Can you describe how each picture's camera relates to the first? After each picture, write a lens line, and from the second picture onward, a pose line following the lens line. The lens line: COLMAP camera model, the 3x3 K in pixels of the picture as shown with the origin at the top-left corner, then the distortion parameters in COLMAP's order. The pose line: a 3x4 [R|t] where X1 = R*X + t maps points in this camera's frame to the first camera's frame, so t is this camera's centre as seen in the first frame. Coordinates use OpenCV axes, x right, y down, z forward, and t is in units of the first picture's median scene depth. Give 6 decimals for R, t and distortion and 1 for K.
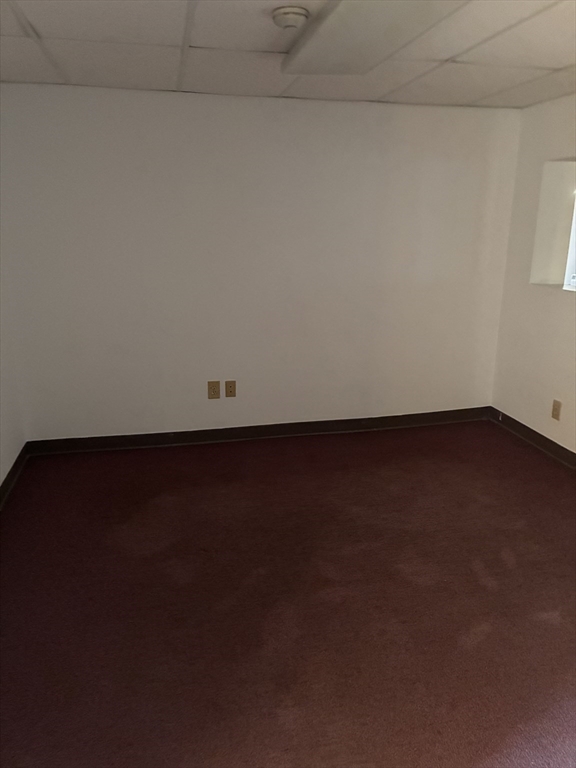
lens RADIAL K [[583.0, 0, 284.6], [0, 583.0, 379.8], [0, 0, 1]] dist [0.025711, -0.009606]
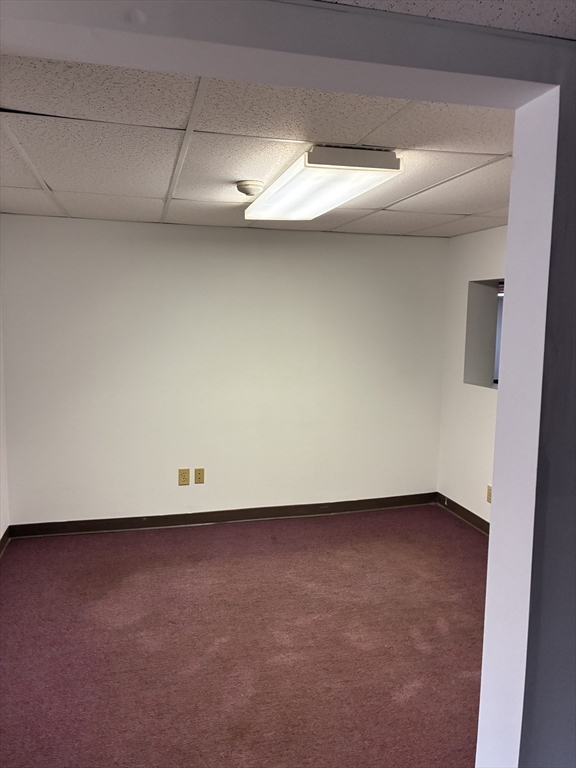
lens RADIAL K [[583.0, 0, 288.2], [0, 583.0, 391.4], [0, 0, 1]] dist [0.025711, -0.009606]
pose [[0.998581, 0.006698, 0.052825, 0.020957], [0.000139, 0.991726, -0.128376, -0.001427], [-0.053247, 0.128201, 0.990318, -0.174783]]
